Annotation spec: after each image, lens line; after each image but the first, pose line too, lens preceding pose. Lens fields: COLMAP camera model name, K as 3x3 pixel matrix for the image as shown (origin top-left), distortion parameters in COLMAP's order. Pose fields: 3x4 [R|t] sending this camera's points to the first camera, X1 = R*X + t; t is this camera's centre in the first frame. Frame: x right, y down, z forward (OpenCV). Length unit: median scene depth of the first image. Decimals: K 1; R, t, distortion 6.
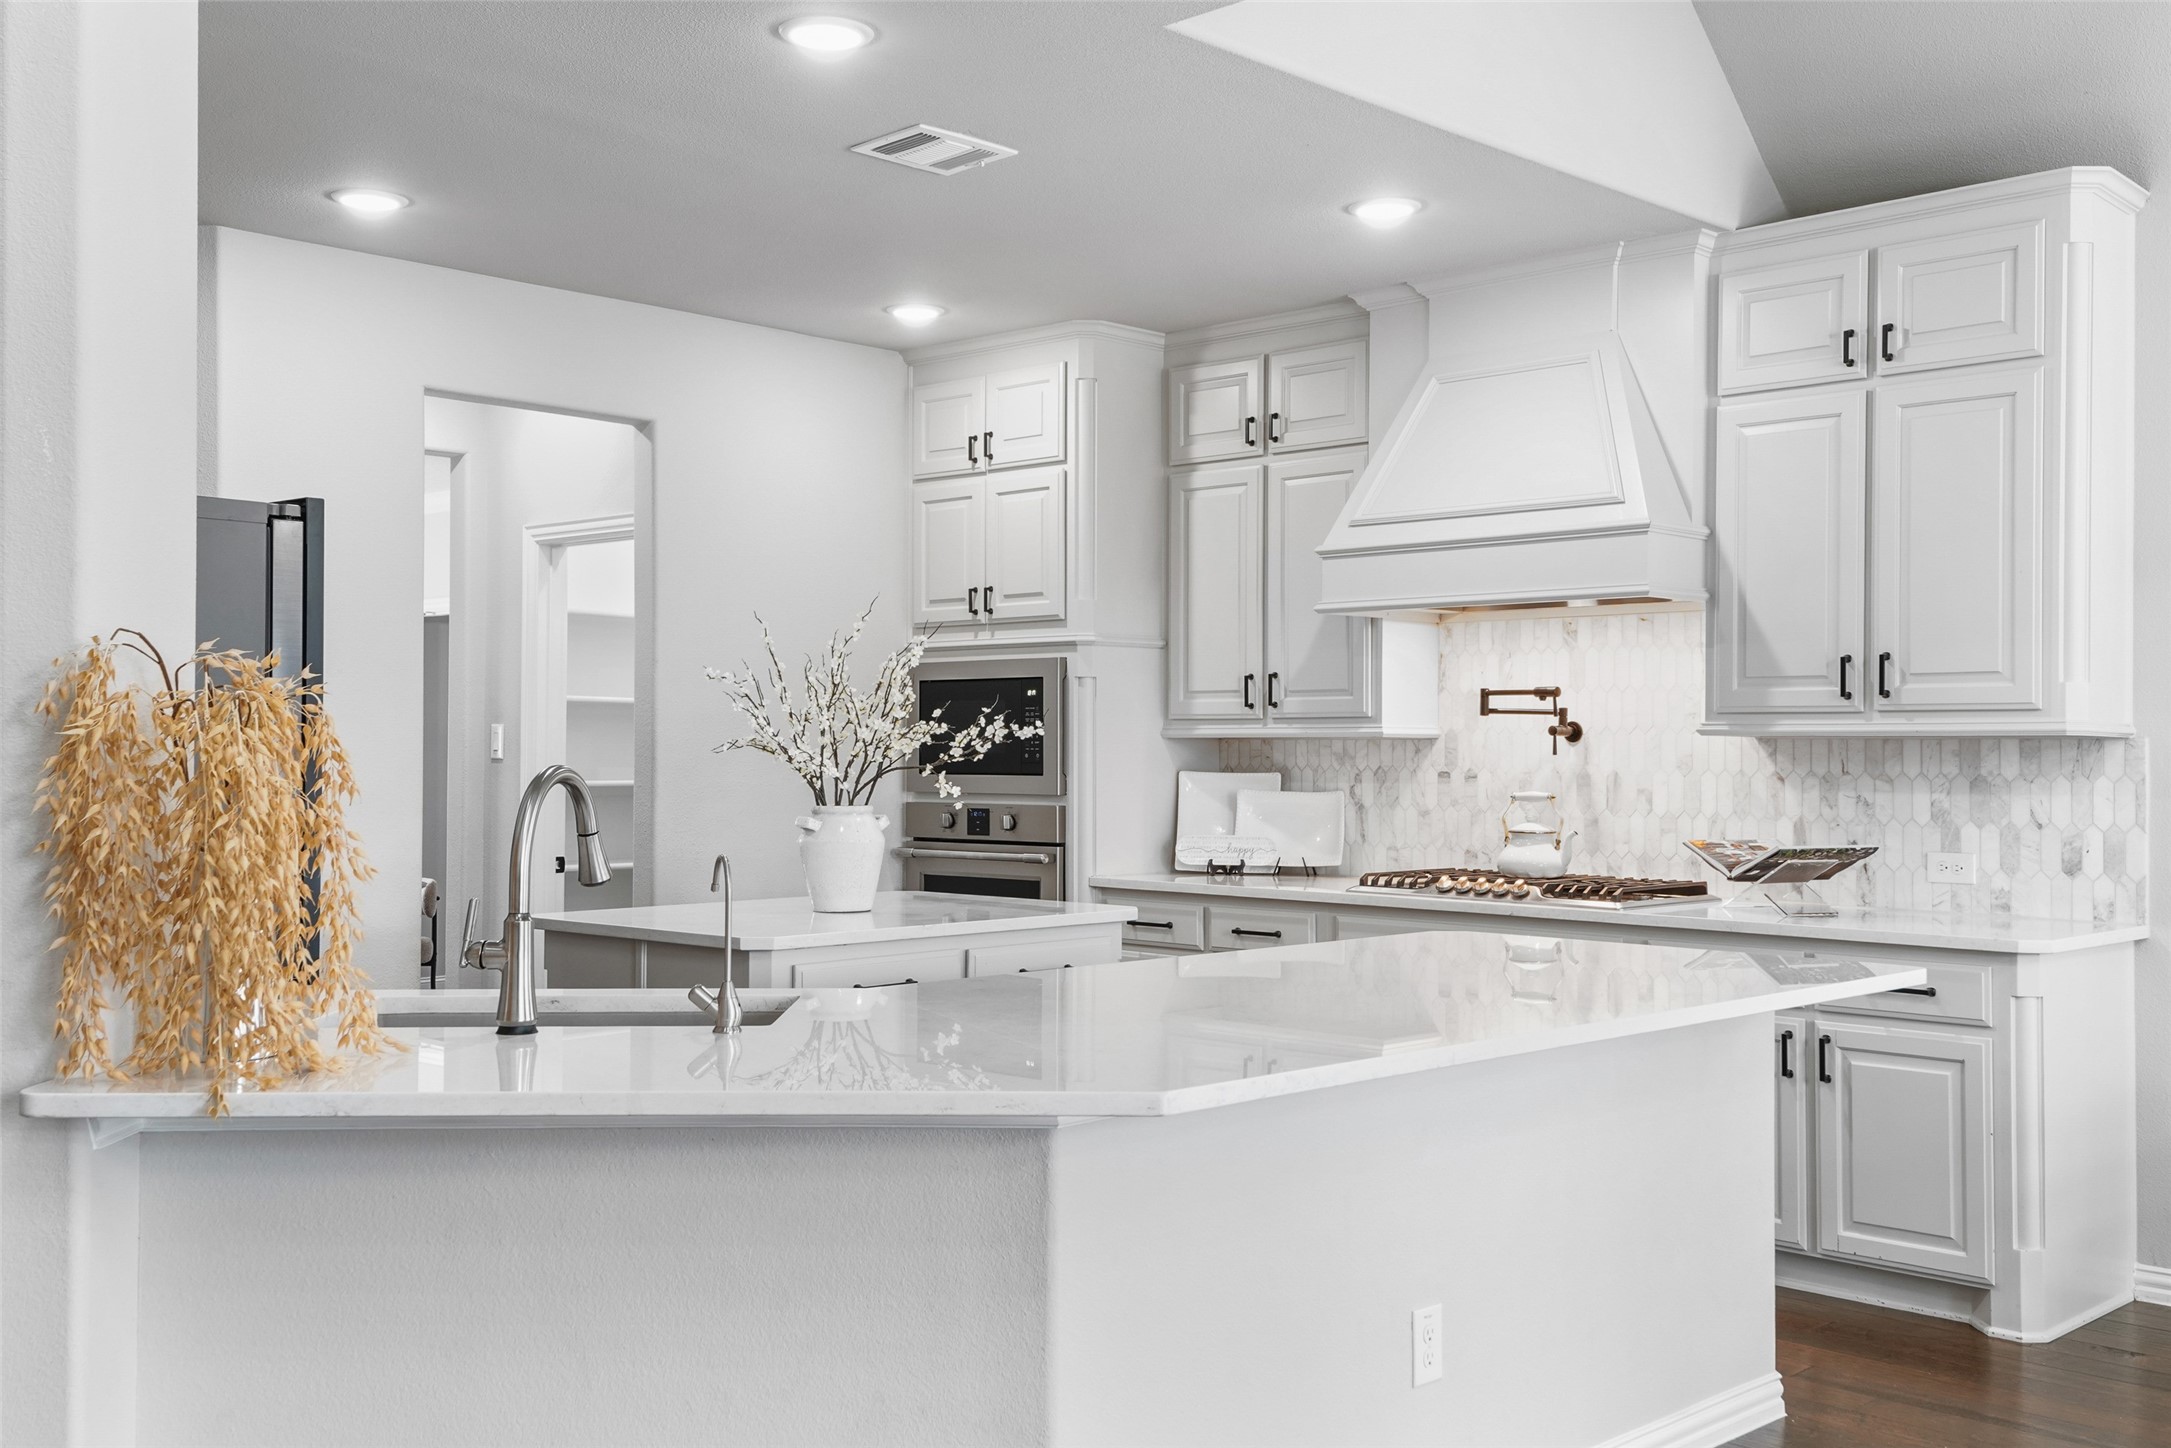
lens RADIAL K [[2081.2, 0, 1085.5], [0, 2081.2, 724.0], [0, 0, 1]] dist [0.116098, -0.013765]
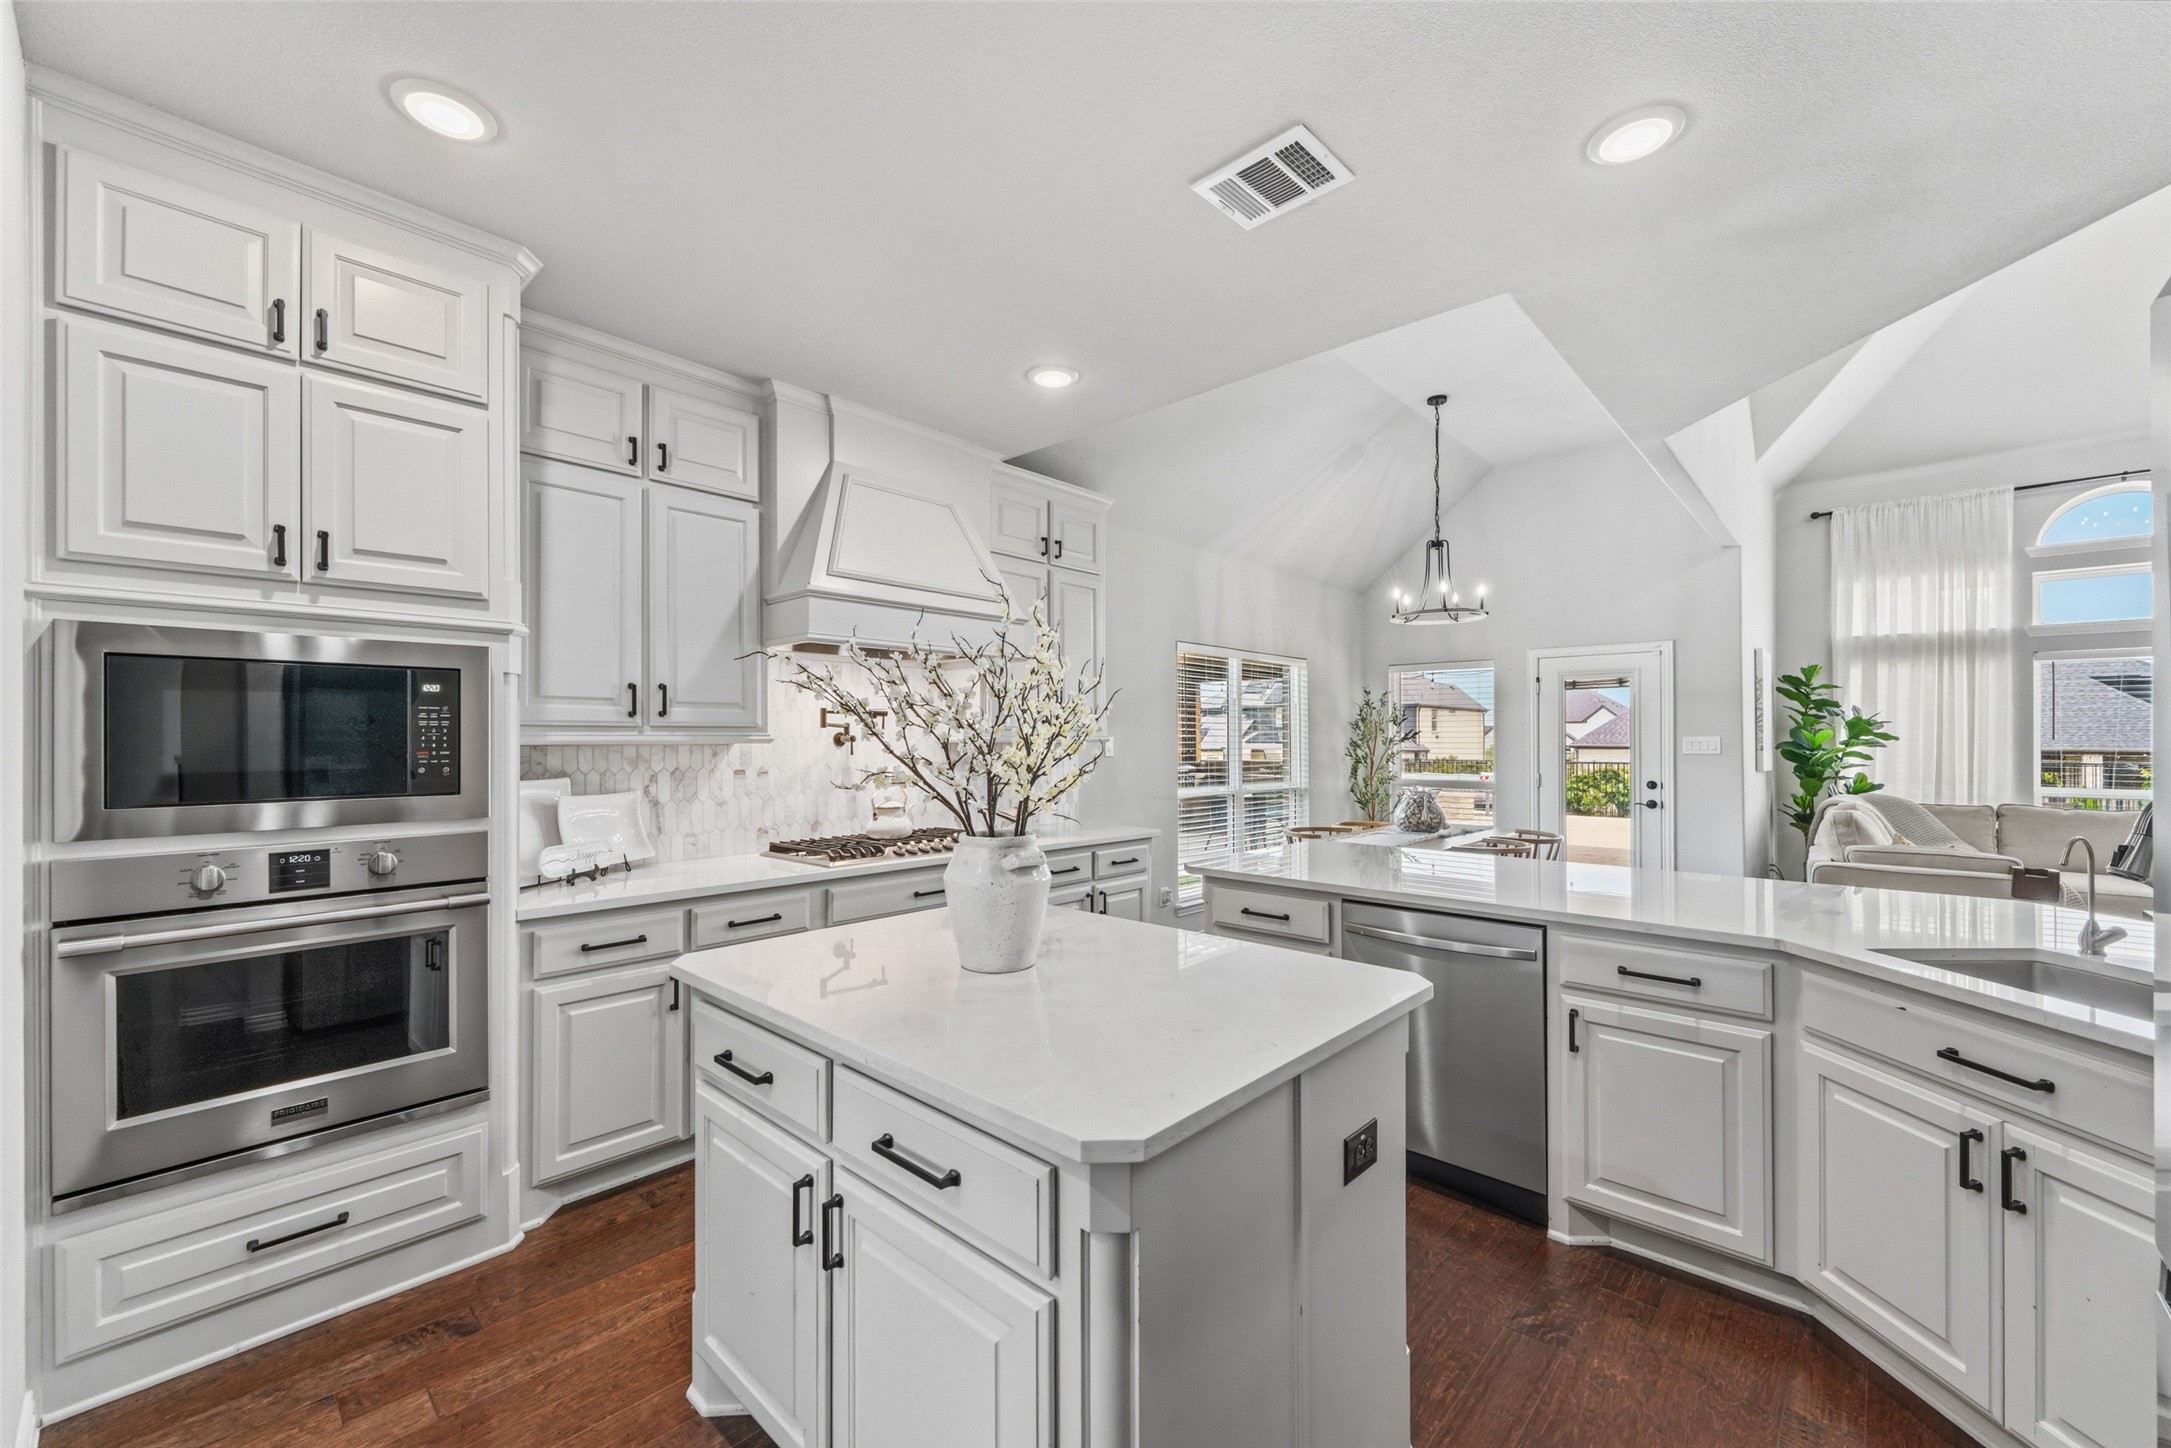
lens RADIAL K [[852.0, 0, 1072.9], [0, 852.0, 736.5], [0, 0, 1]] dist [0.000234, -0.000028]
pose [[-0.009801, 0.001893, 0.999950, -0.355098], [-0.008174, 0.999965, -0.001973, 0.001631], [-0.999919, -0.008193, -0.009785, 0.796700]]
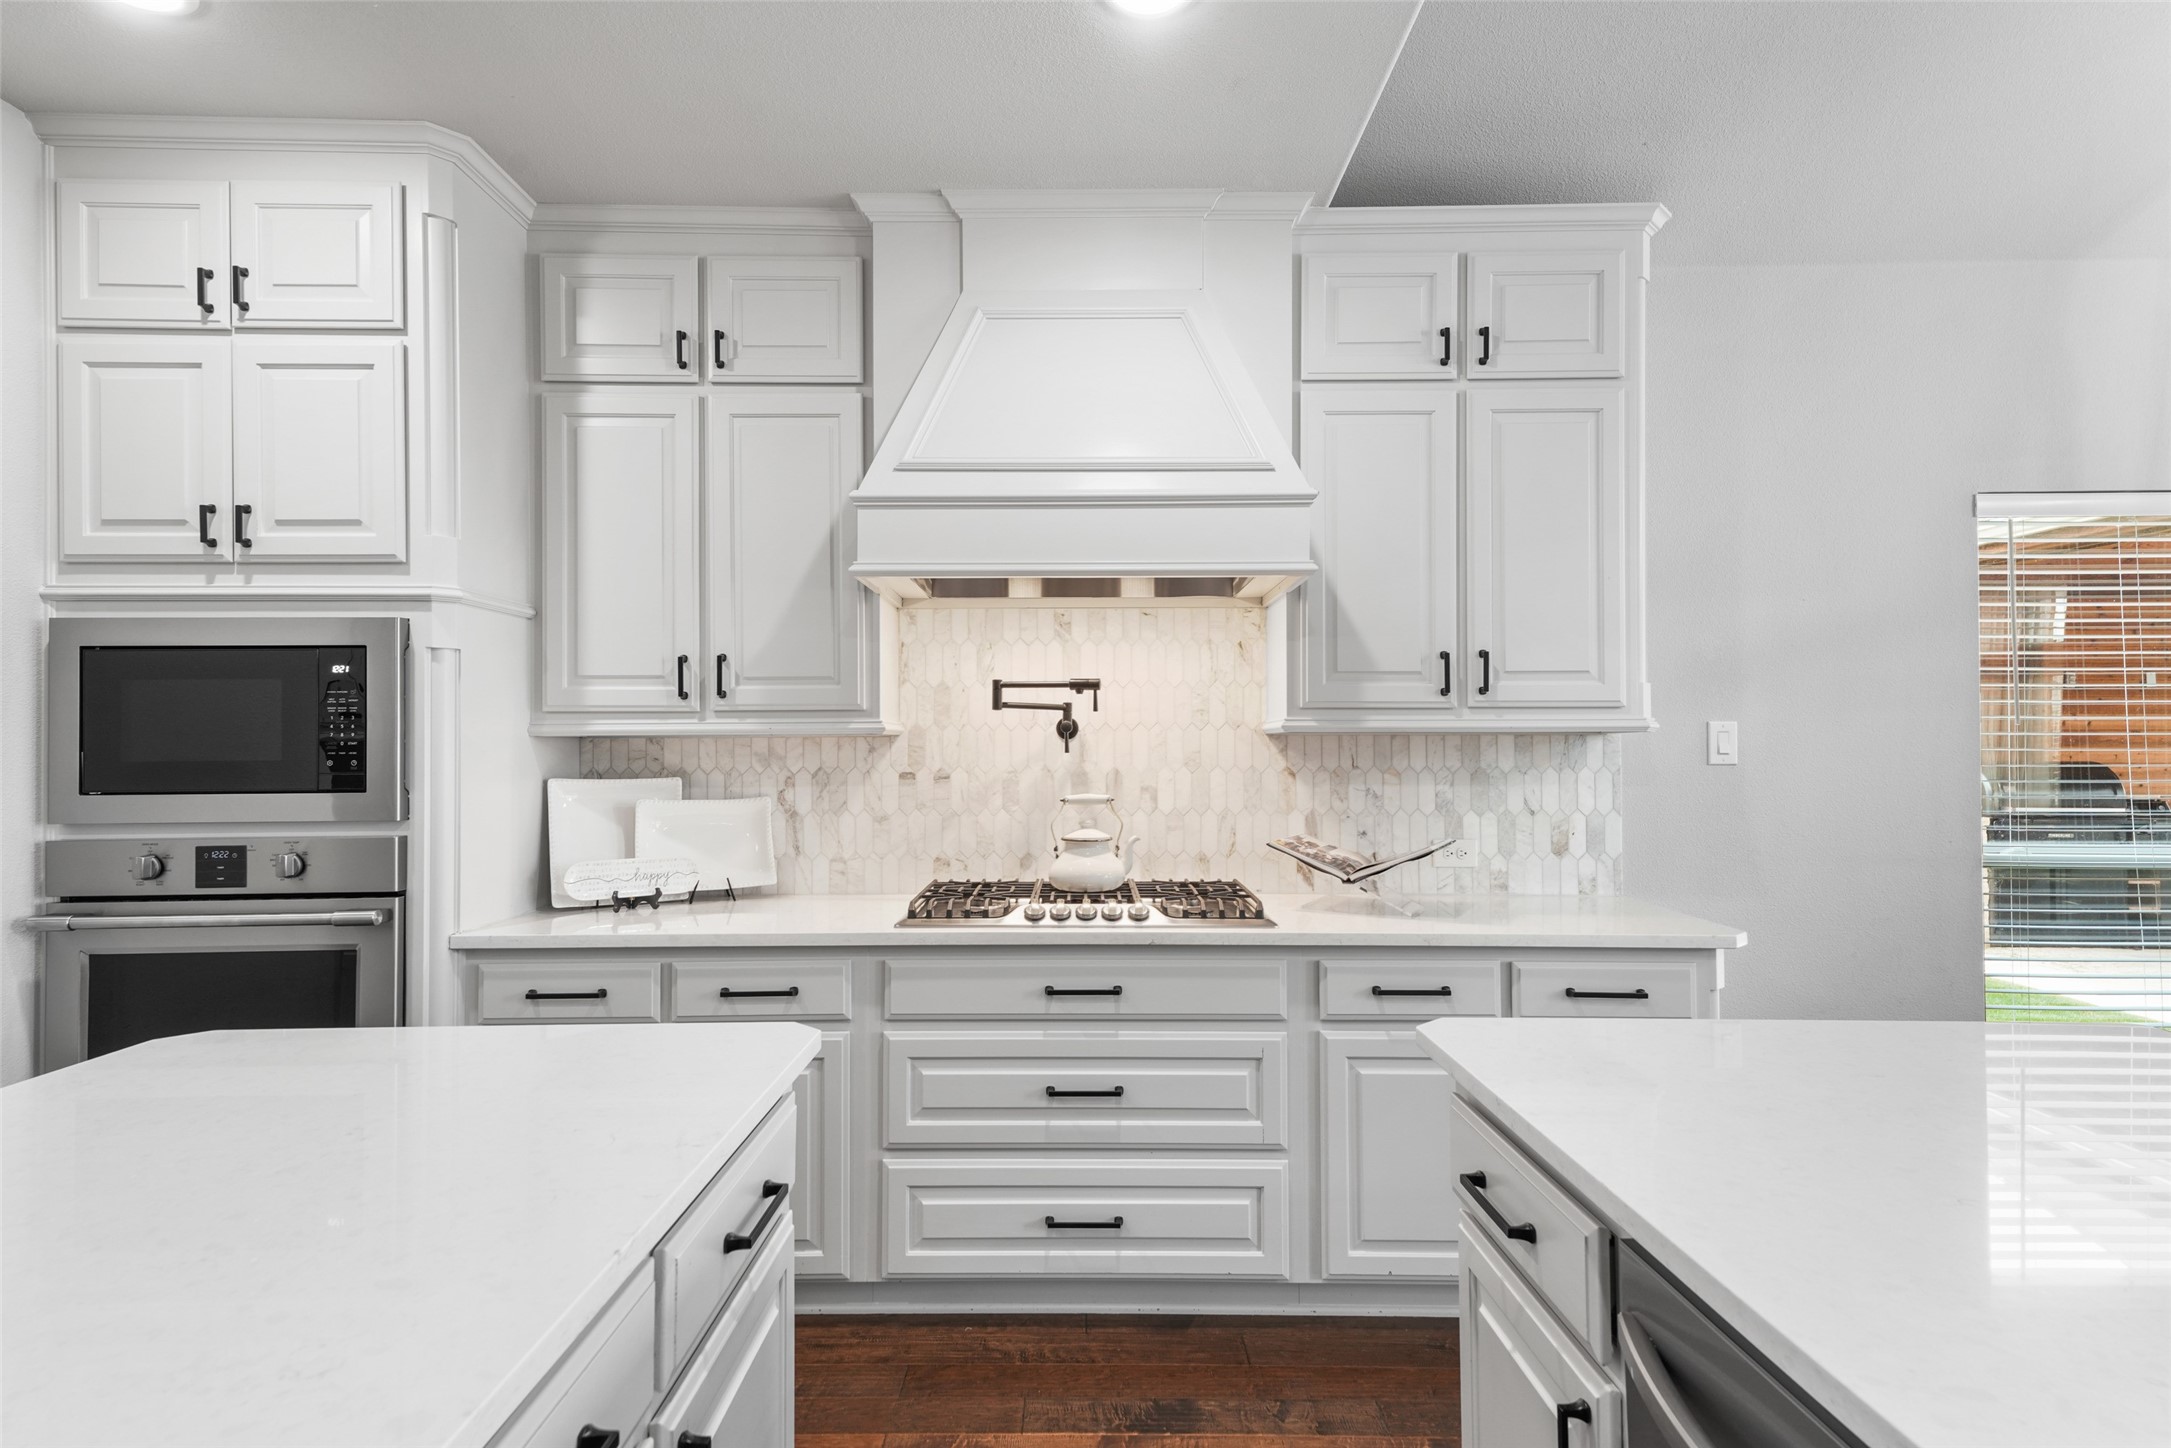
lens RADIAL K [[1148.5, 0, 1074.7], [0, 1148.5, 724.2], [0, 0, 1]] dist [0.060429, -0.020889]
pose [[0.724331, 0.004226, 0.689439, -0.119031], [-0.002958, 0.999991, -0.003021, 0.003277], [-0.689446, 0.000149, 0.724337, 0.586884]]
